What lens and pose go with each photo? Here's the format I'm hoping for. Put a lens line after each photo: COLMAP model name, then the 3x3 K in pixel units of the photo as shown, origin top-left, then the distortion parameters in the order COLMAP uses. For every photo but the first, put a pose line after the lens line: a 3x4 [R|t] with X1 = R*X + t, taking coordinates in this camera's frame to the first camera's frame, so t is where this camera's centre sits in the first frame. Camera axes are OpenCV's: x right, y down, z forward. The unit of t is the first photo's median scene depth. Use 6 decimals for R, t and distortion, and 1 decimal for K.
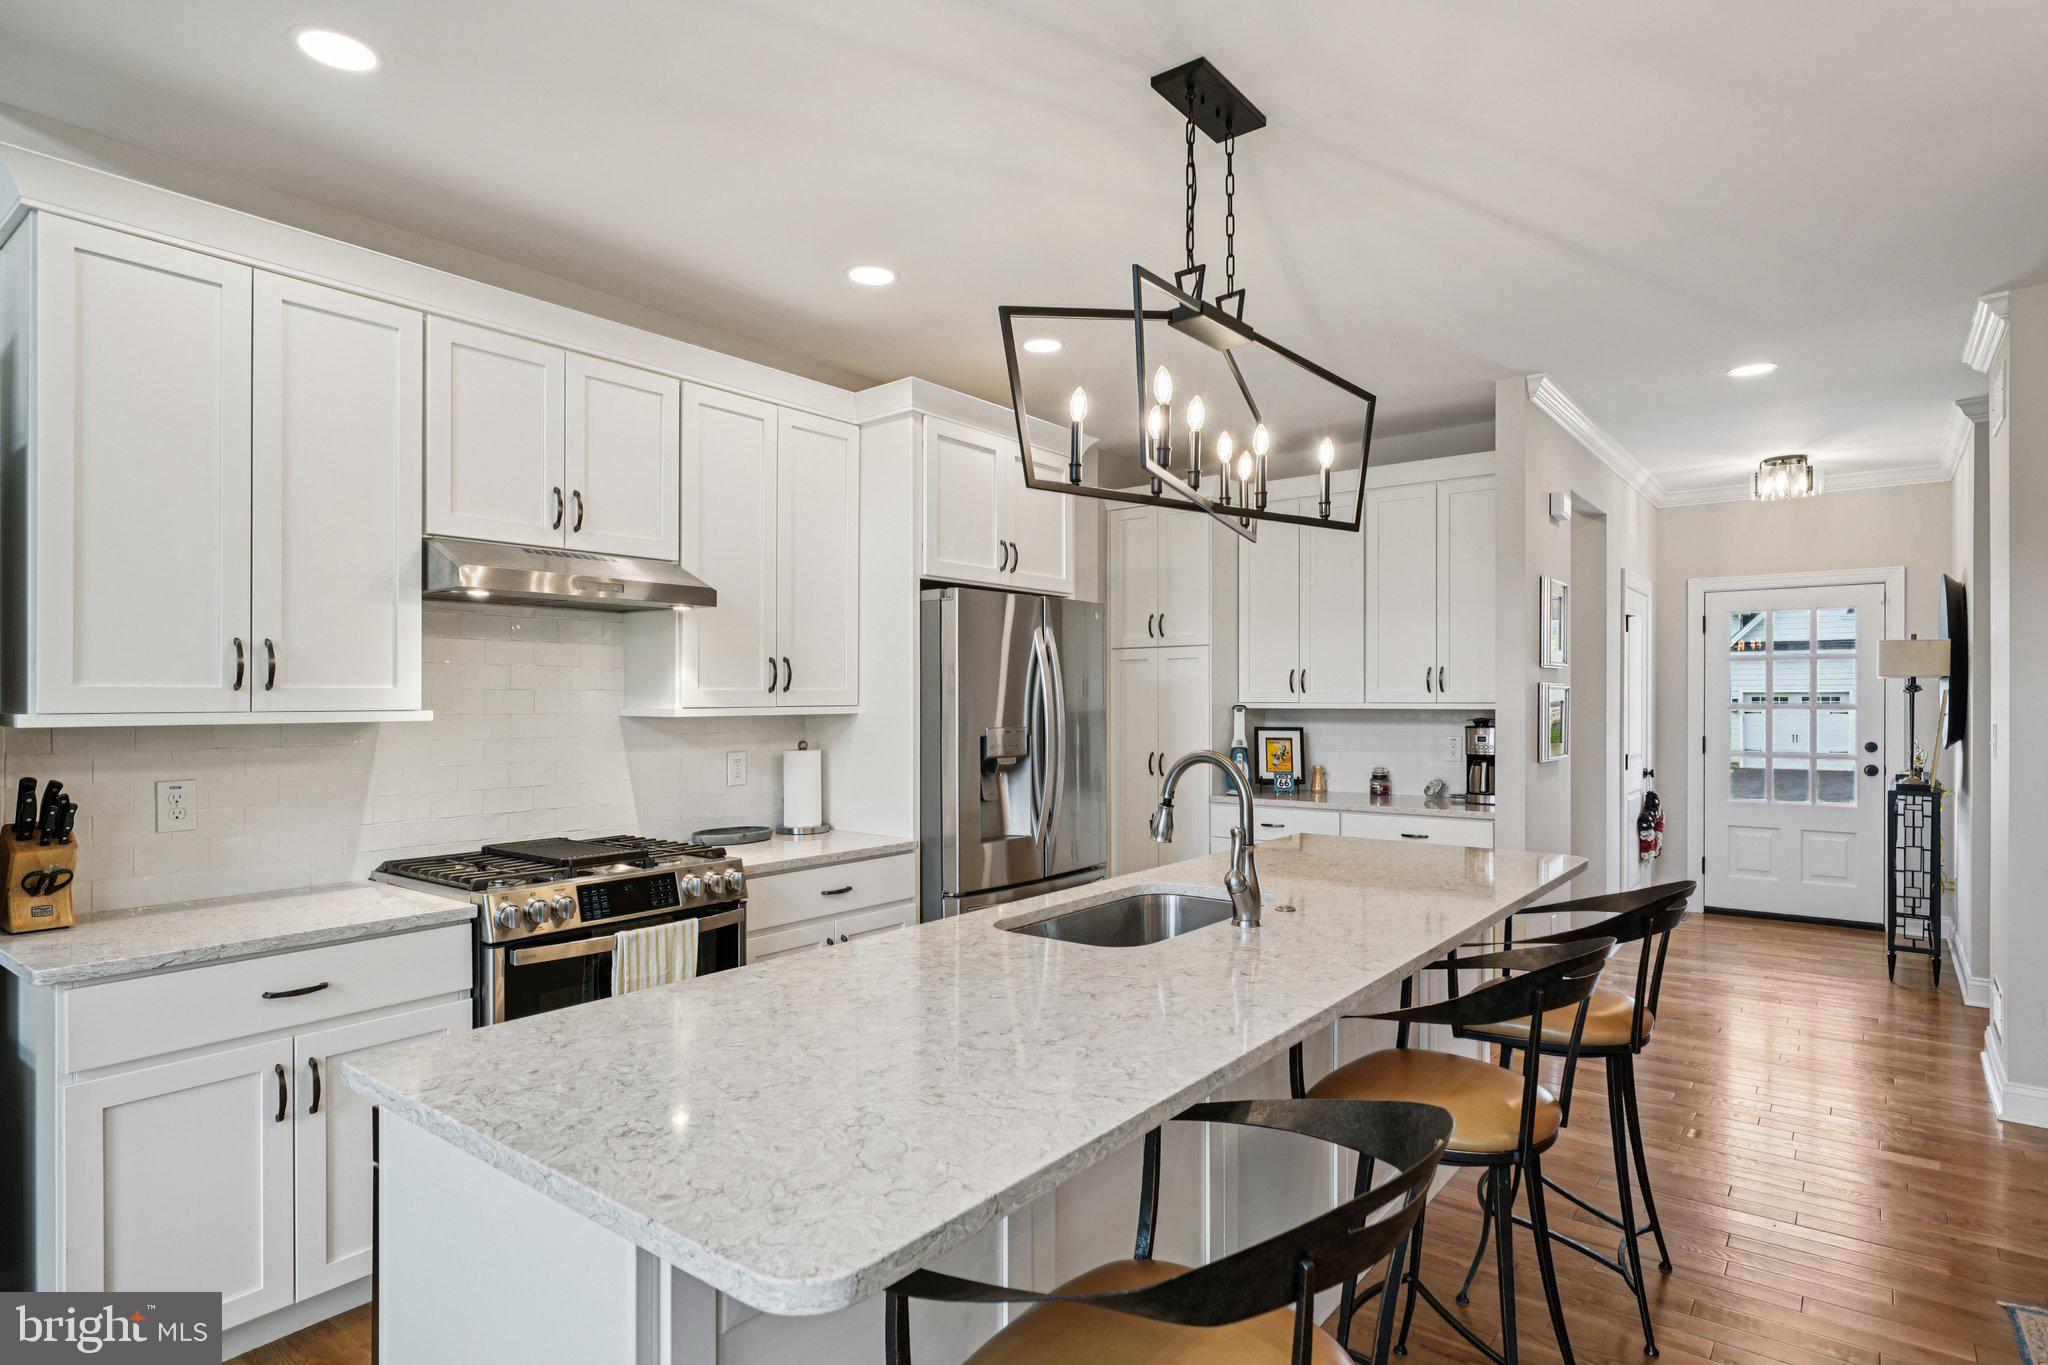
lens RADIAL K [[1109.1, 0, 1021.1], [0, 1109.1, 693.1], [0, 0, 1]] dist [-0.003705, -0.000384]
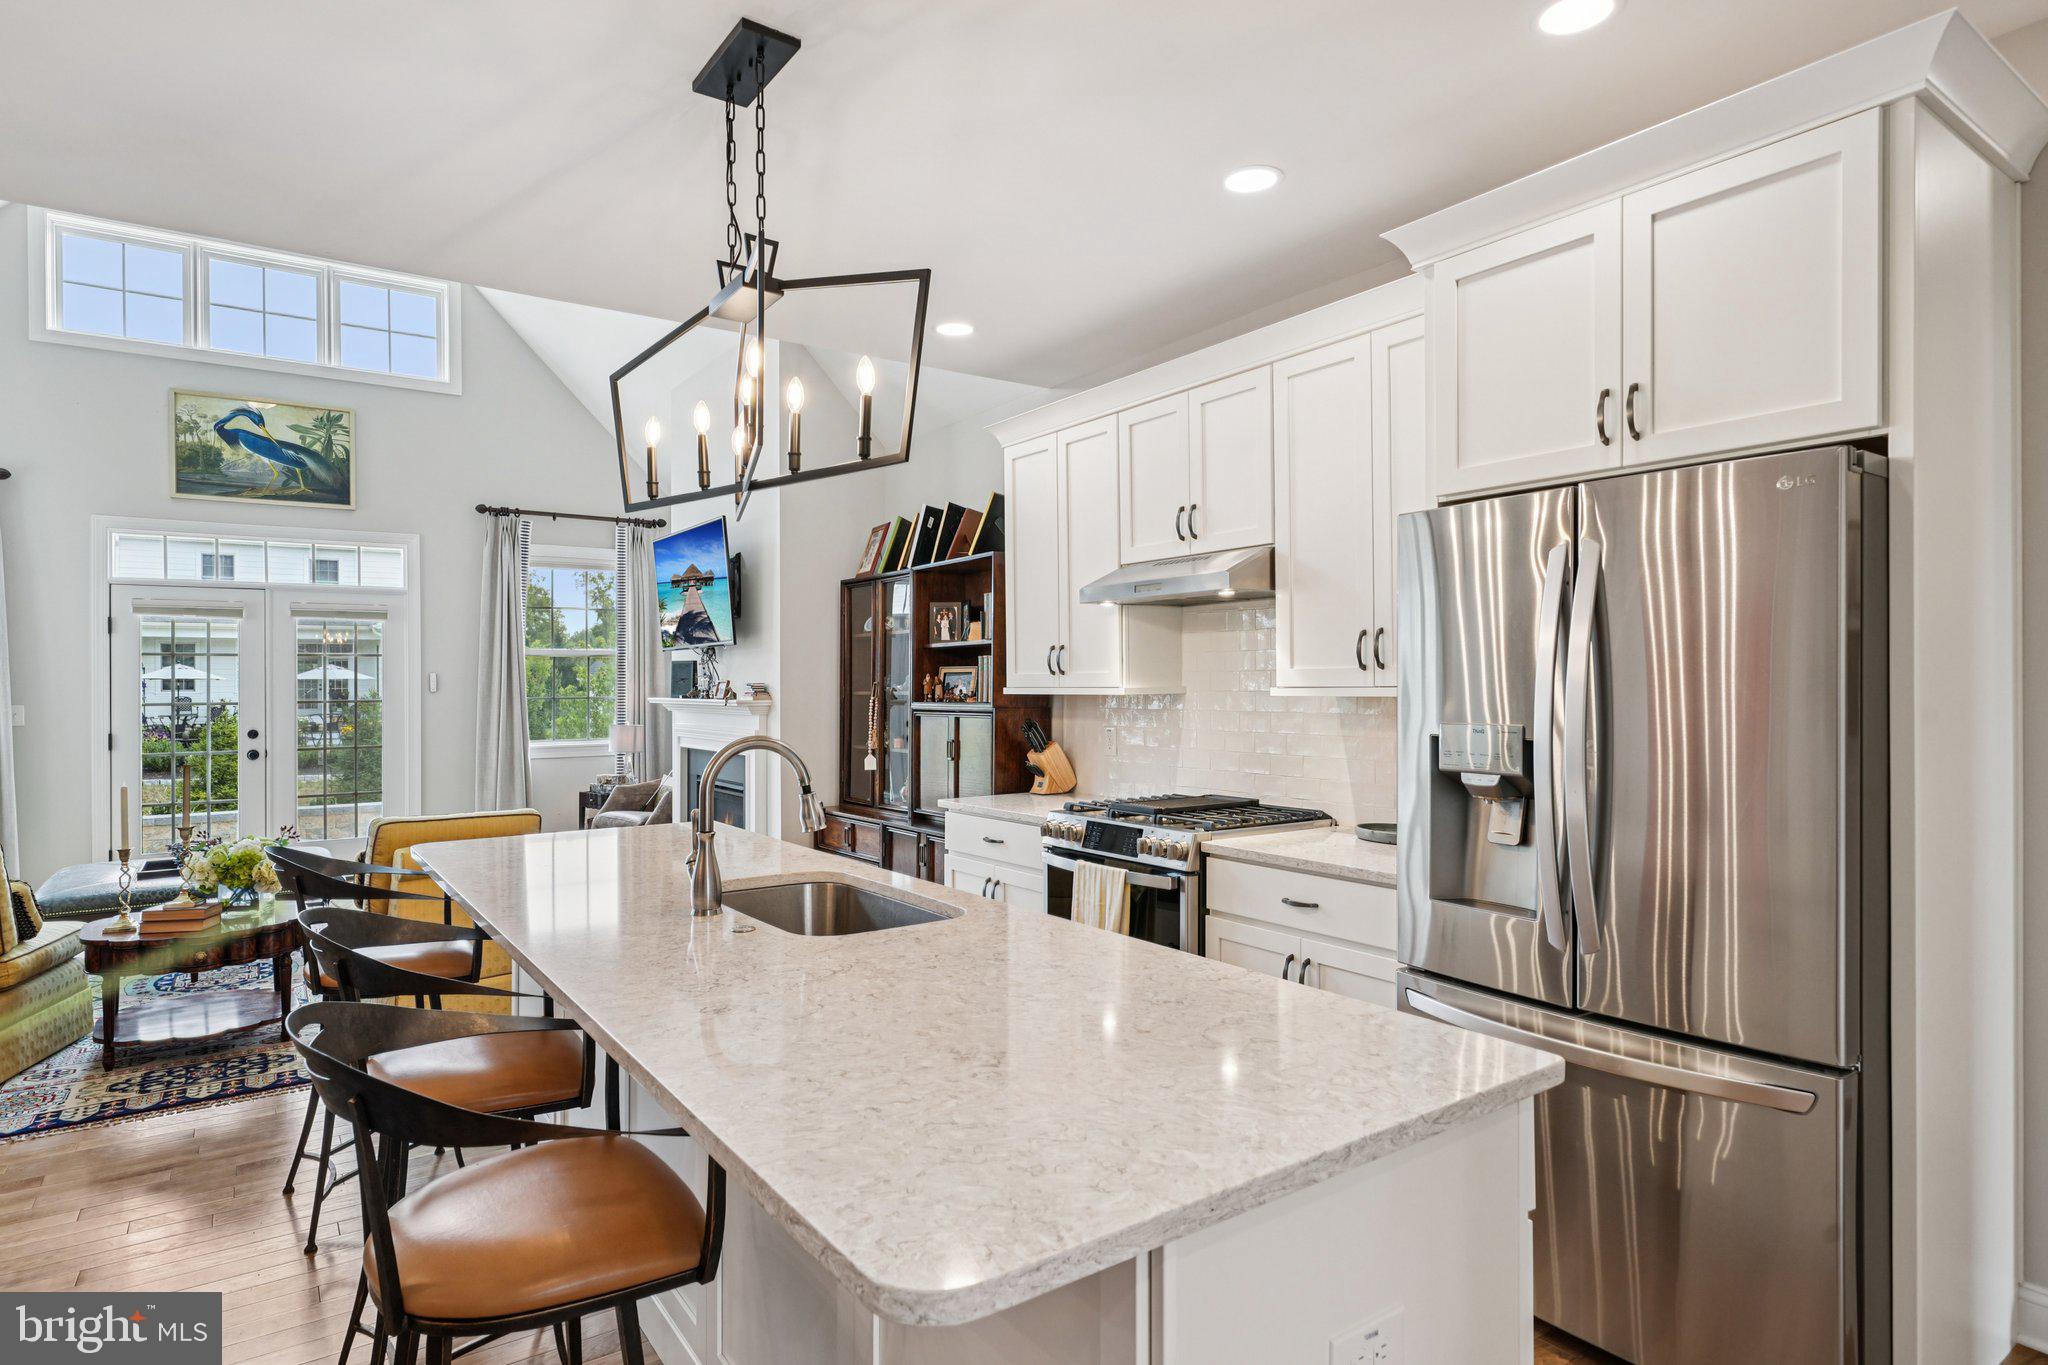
lens RADIAL K [[1109.1, 0, 1021.1], [0, 1109.1, 693.1], [0, 0, 1]] dist [-0.003705, -0.000384]
pose [[-0.297959, 0.011777, -0.954506, 1.371974], [0.011963, 0.999891, 0.008603, 0.013525], [0.954504, -0.008856, -0.298068, 2.022738]]
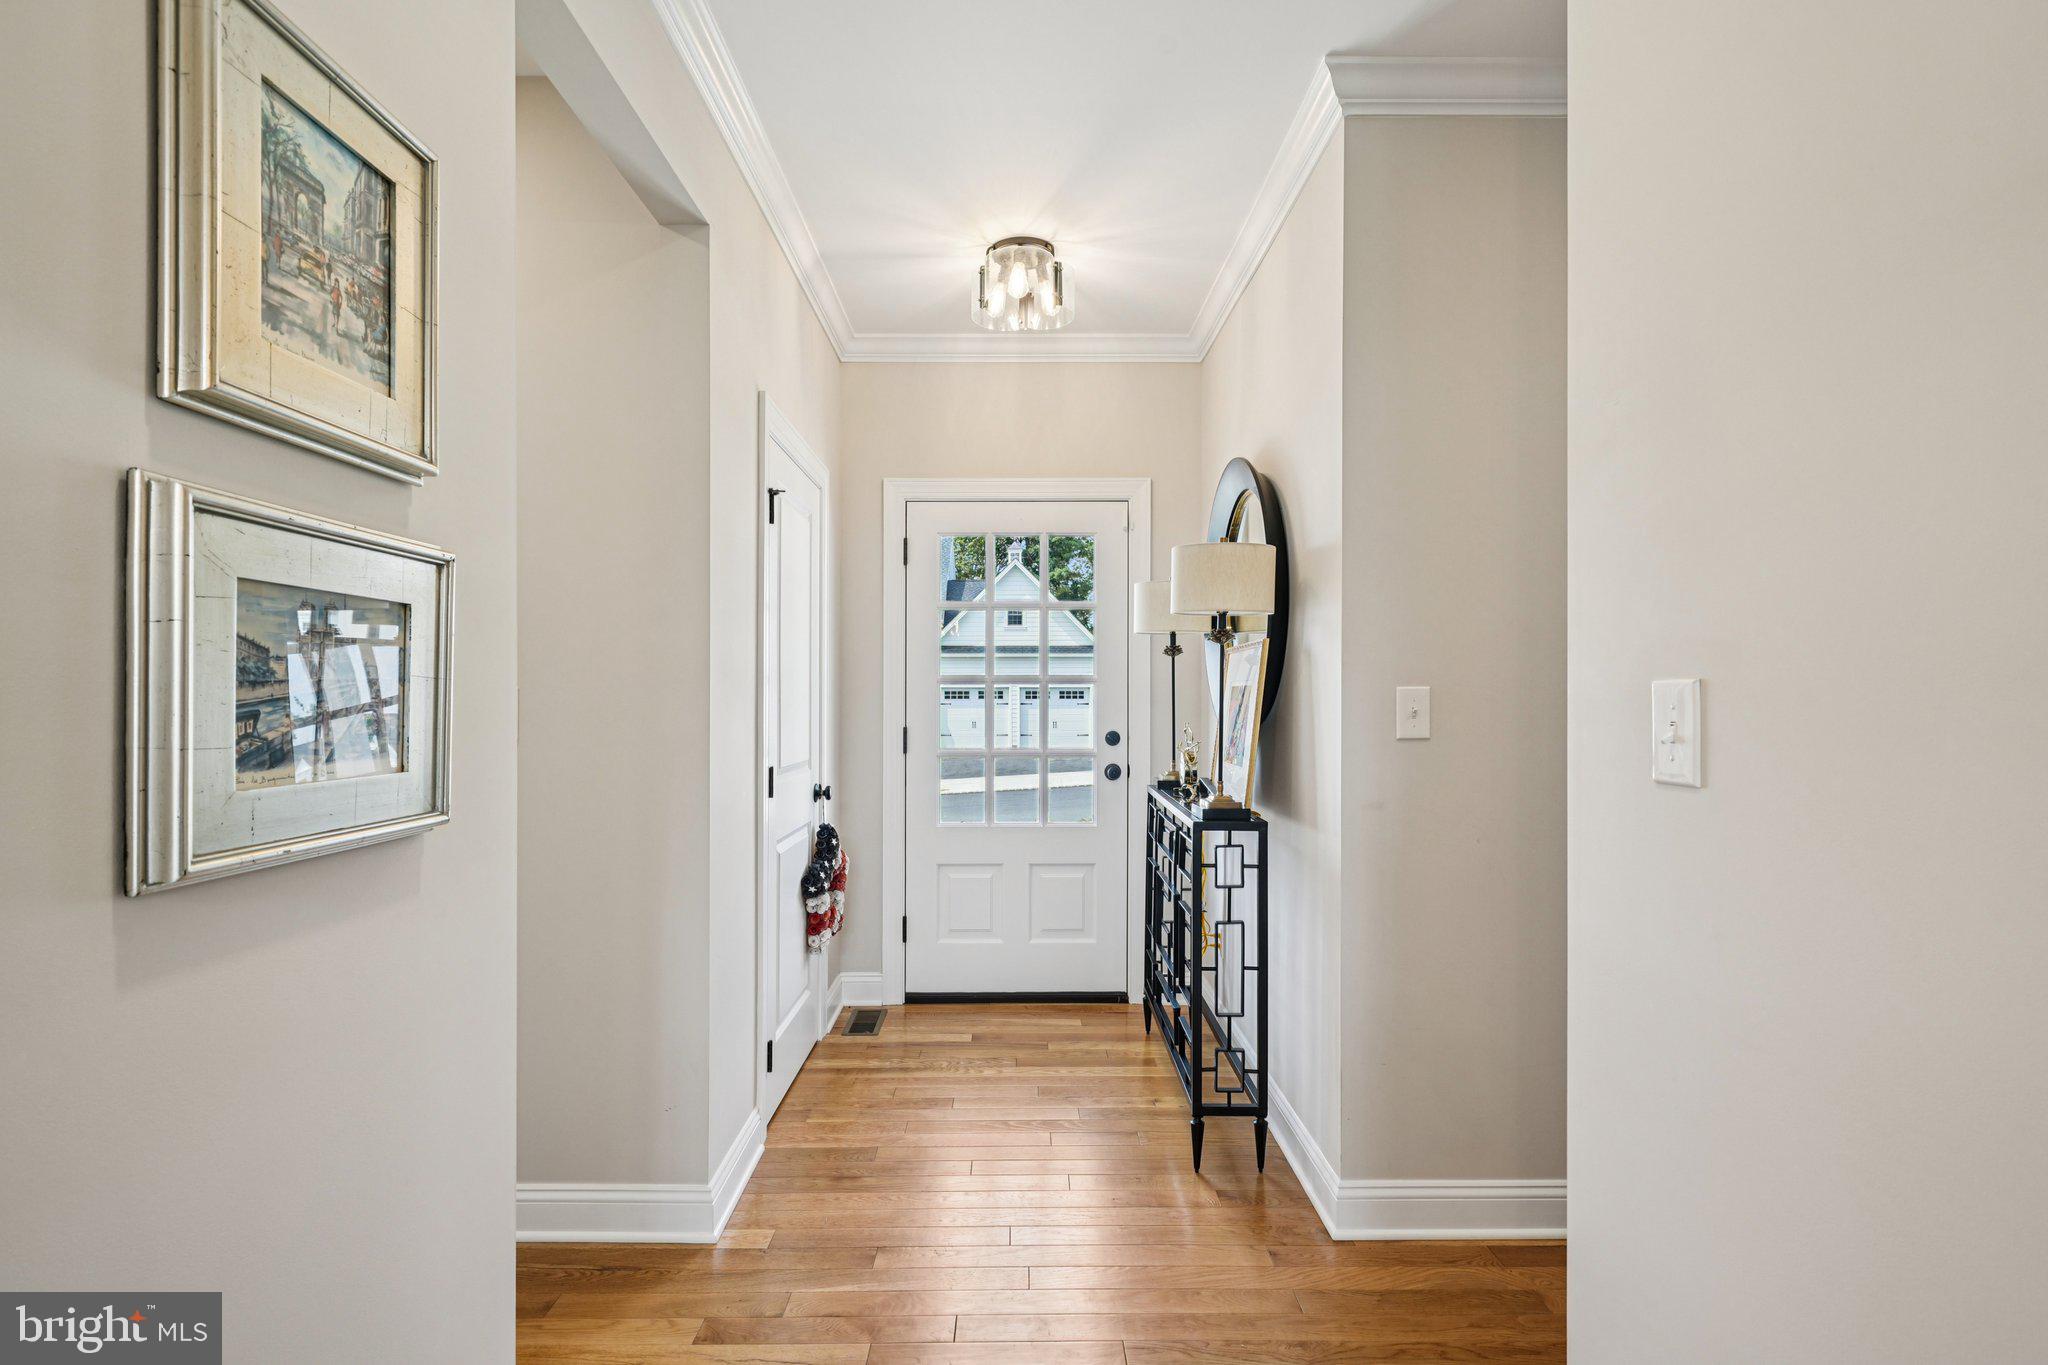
lens RADIAL K [[1009.5, 0, 1024.0], [0, 1009.5, 682.5], [0, 0, 1]] dist [0.000797, 0.000054]
pose [[0.790213, 0.005338, 0.612809, 0.329215], [0.001148, 0.999947, -0.010191, 0.019821], [-0.612831, 0.008757, 0.790165, 0.522324]]
